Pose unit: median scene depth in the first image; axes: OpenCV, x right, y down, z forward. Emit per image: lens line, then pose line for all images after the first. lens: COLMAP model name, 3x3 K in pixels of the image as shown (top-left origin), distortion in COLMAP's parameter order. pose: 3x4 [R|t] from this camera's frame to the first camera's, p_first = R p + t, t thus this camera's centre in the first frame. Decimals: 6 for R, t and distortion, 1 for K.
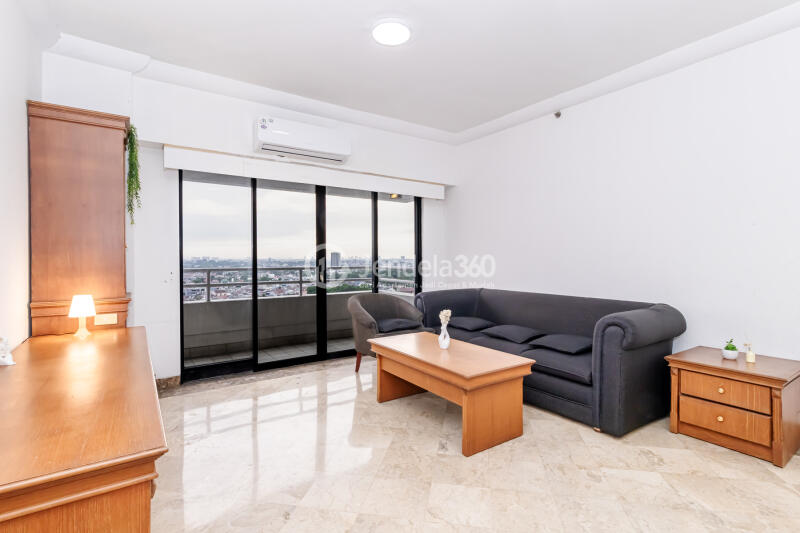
lens RADIAL K [[382.5, 0, 400.8], [0, 382.5, 261.2], [0, 0, 1]] dist [-0.001951, -0.000065]
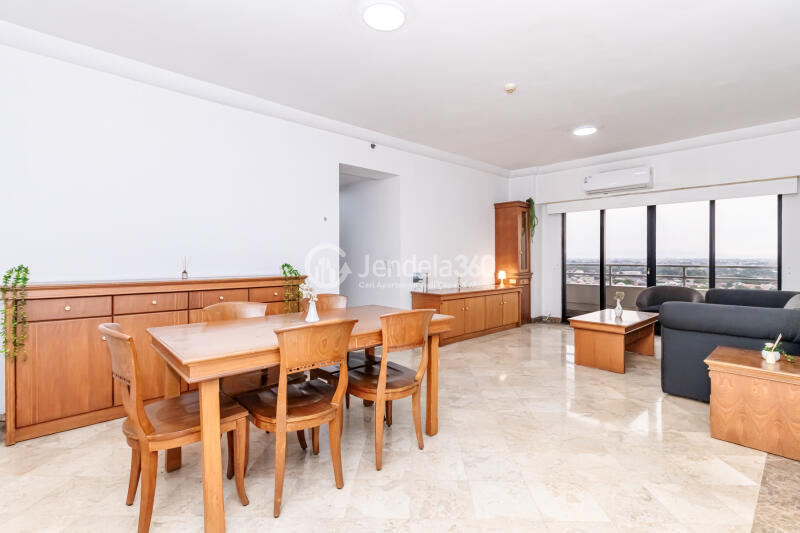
lens RADIAL K [[382.5, 0, 400.8], [0, 382.5, 261.2], [0, 0, 1]] dist [-0.001951, -0.000065]
pose [[0.128491, 0.008252, -0.991676, 1.304127], [0.000134, 0.999965, 0.008338, -0.005131], [0.991711, -0.001204, 0.128485, -0.063215]]
